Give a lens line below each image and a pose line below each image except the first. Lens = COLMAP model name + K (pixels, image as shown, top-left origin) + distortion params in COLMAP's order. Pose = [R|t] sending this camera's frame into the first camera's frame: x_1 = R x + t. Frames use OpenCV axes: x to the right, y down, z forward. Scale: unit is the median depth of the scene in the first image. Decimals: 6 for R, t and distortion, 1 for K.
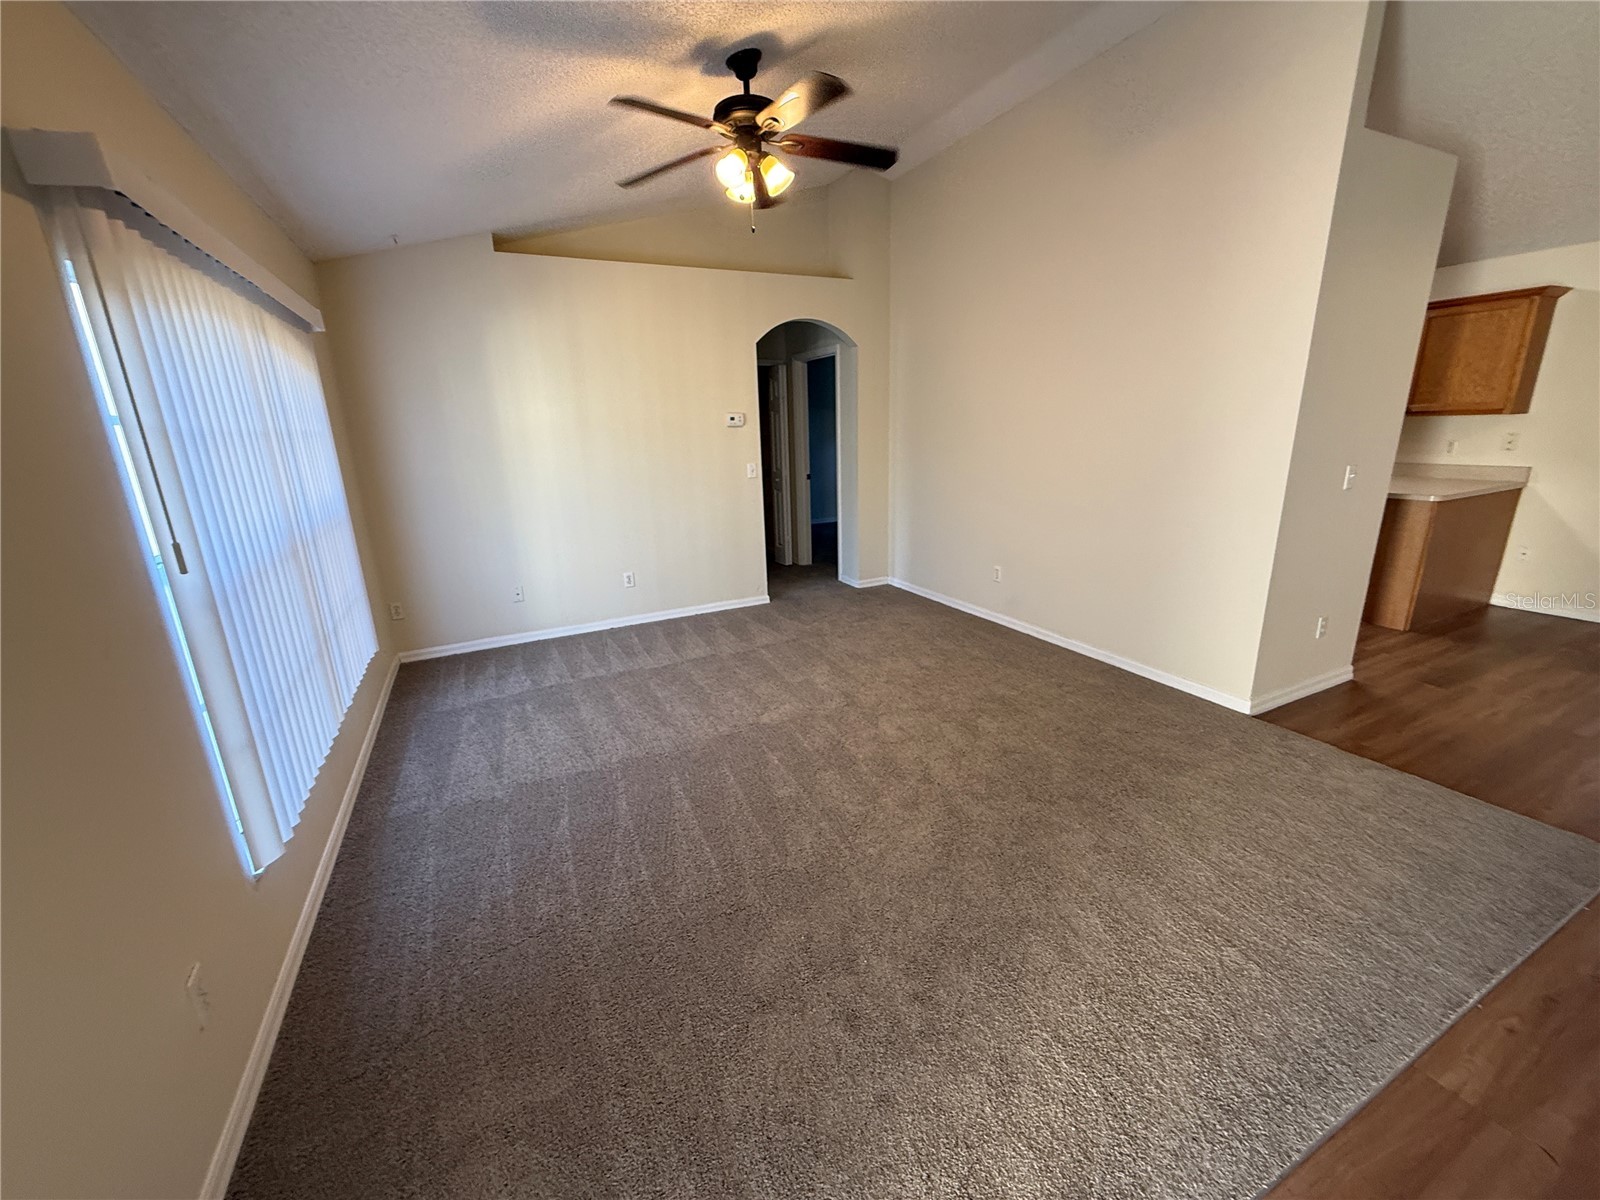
lens RADIAL K [[636.3, 0, 793.6], [0, 636.3, 599.8], [0, 0, 1]] dist [0.000134, 0.000266]
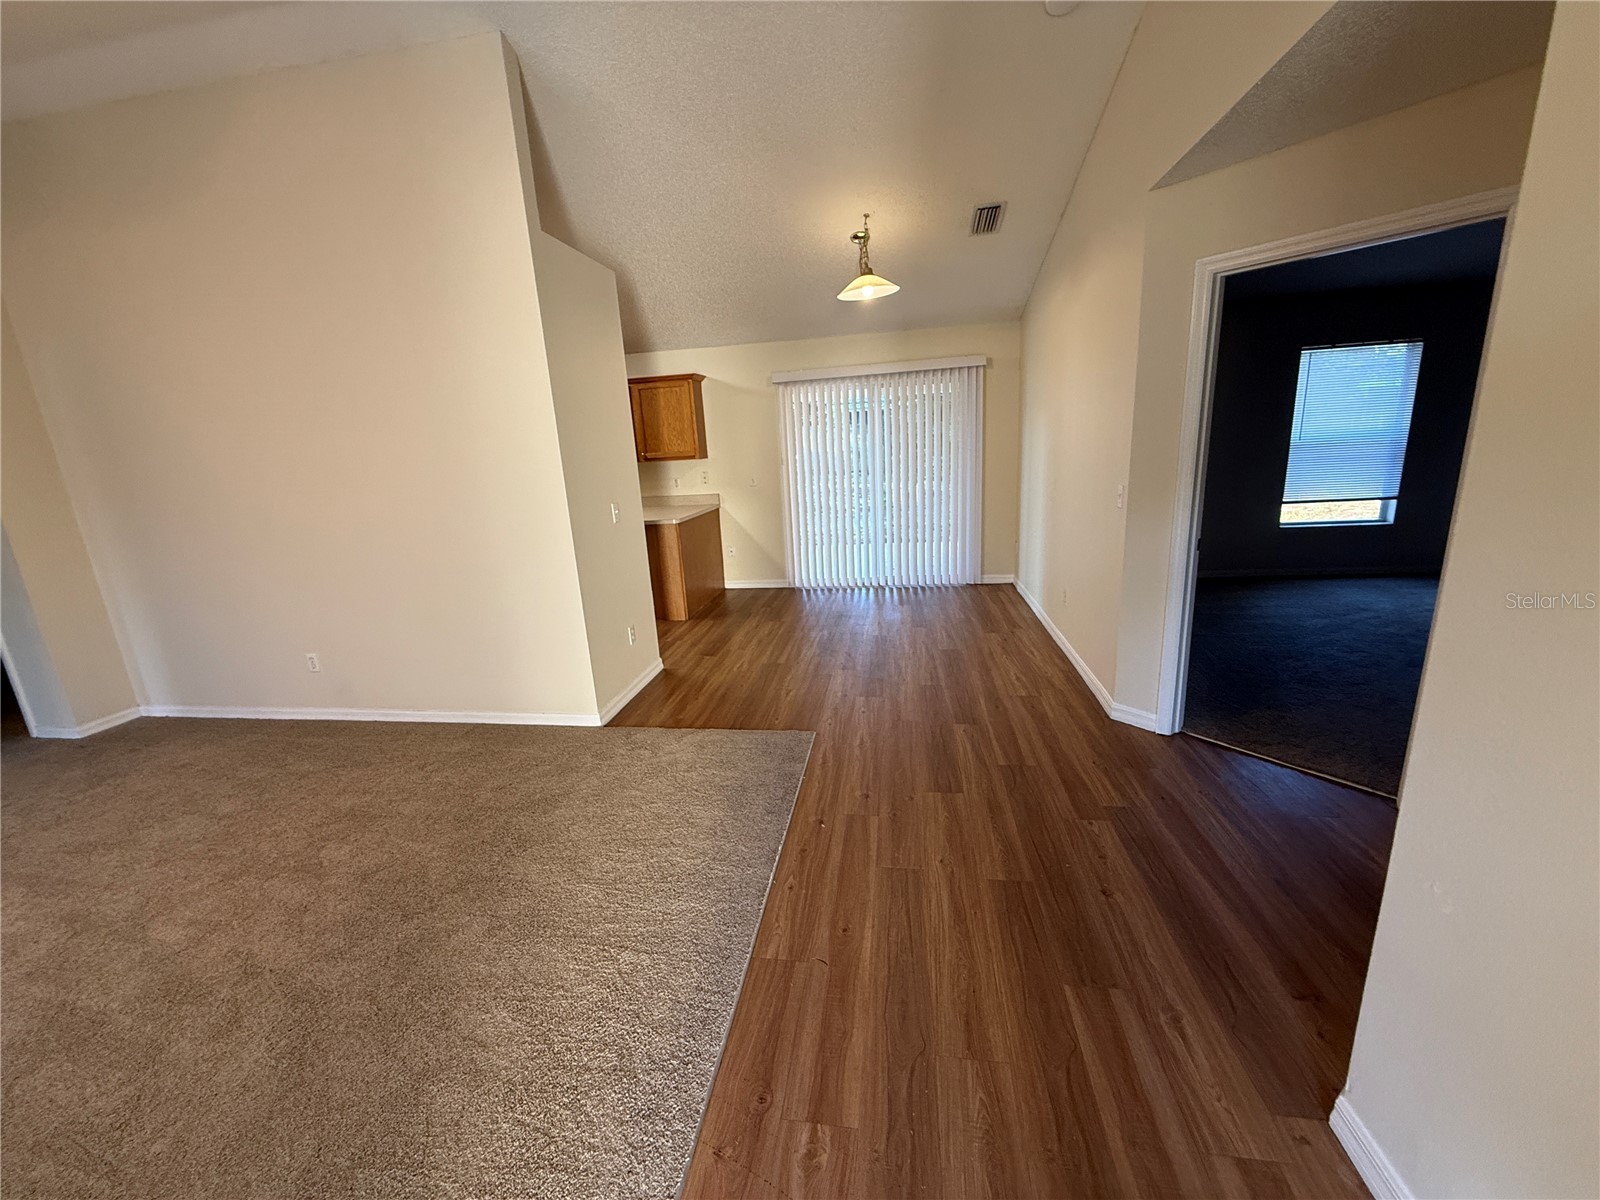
lens RADIAL K [[636.3, 0, 793.6], [0, 636.3, 599.8], [0, 0, 1]] dist [0.000134, 0.000266]
pose [[0.581916, -0.196021, 0.789271, 0.068639], [0.253415, 0.965902, 0.053050, -0.008147], [-0.772758, 0.169142, 0.611749, 0.010530]]
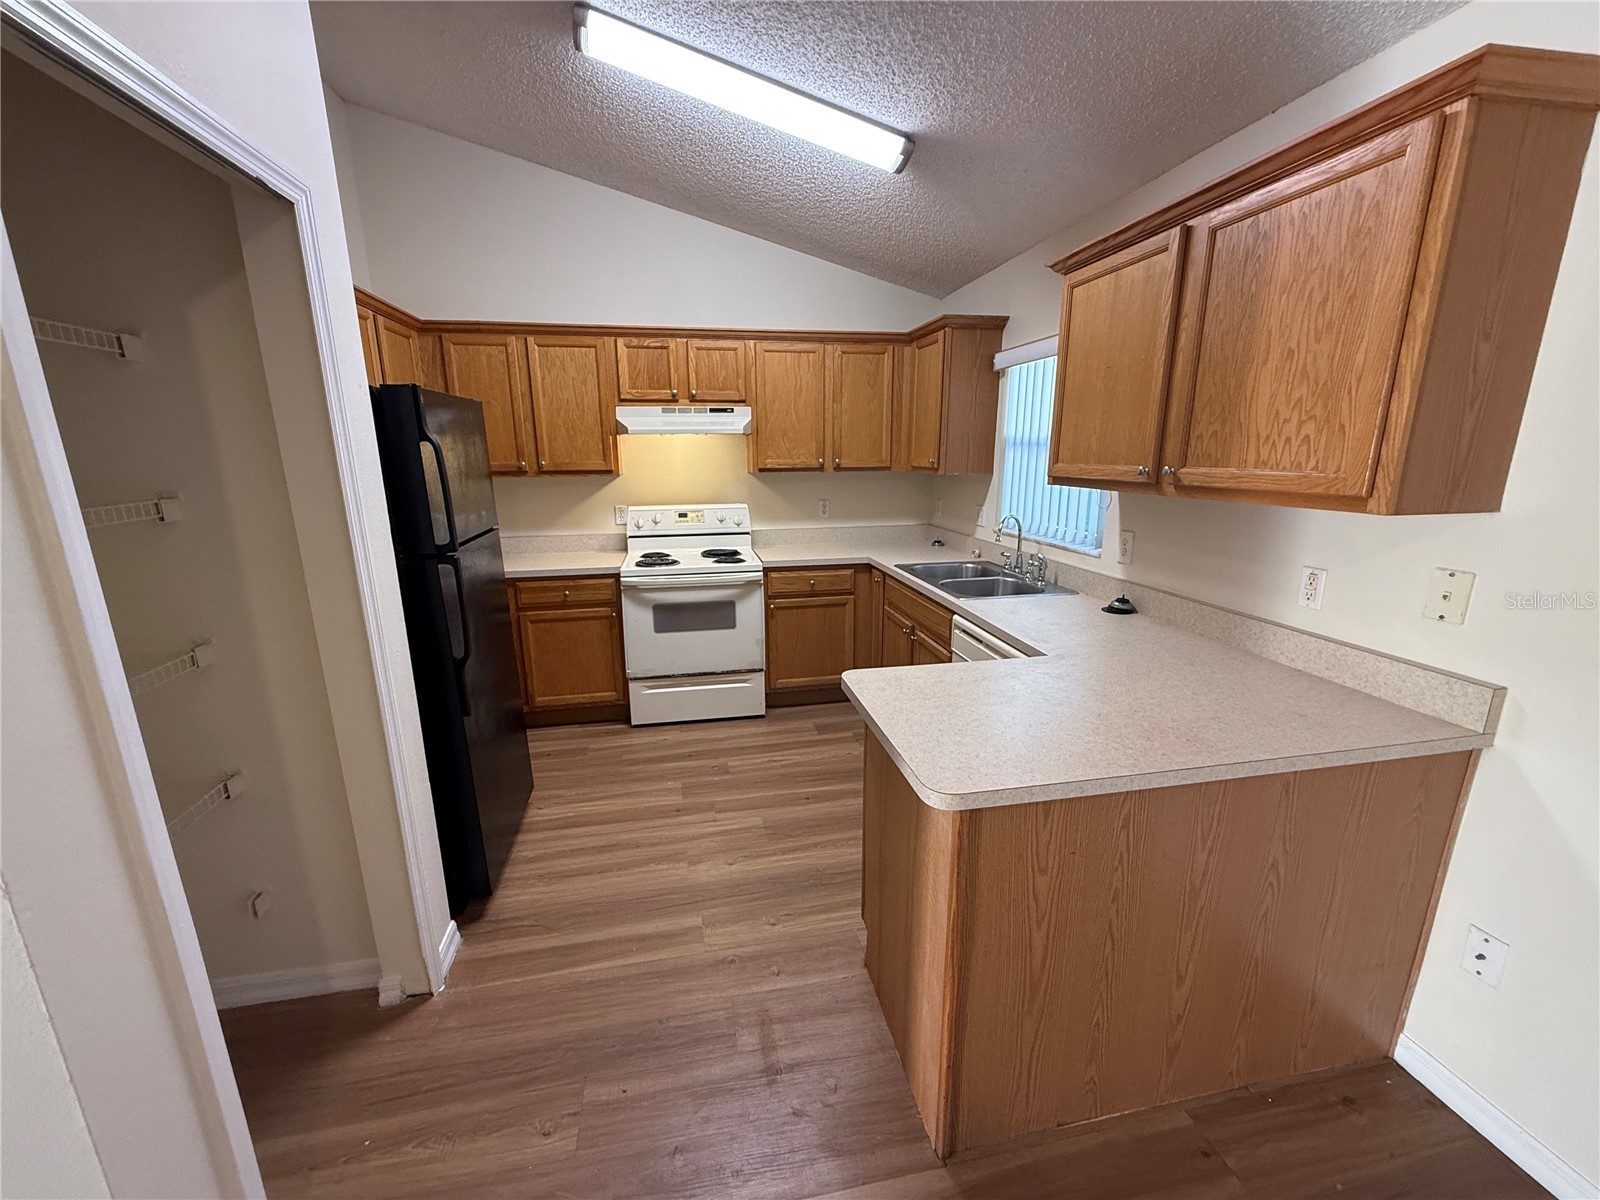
lens RADIAL K [[636.3, 0, 793.6], [0, 636.3, 599.8], [0, 0, 1]] dist [0.000134, 0.000266]
pose [[0.963297, 0.086831, -0.254007, 1.285139], [-0.094358, 0.995383, -0.017578, -0.301981], [0.251308, 0.040900, 0.967043, 0.881265]]
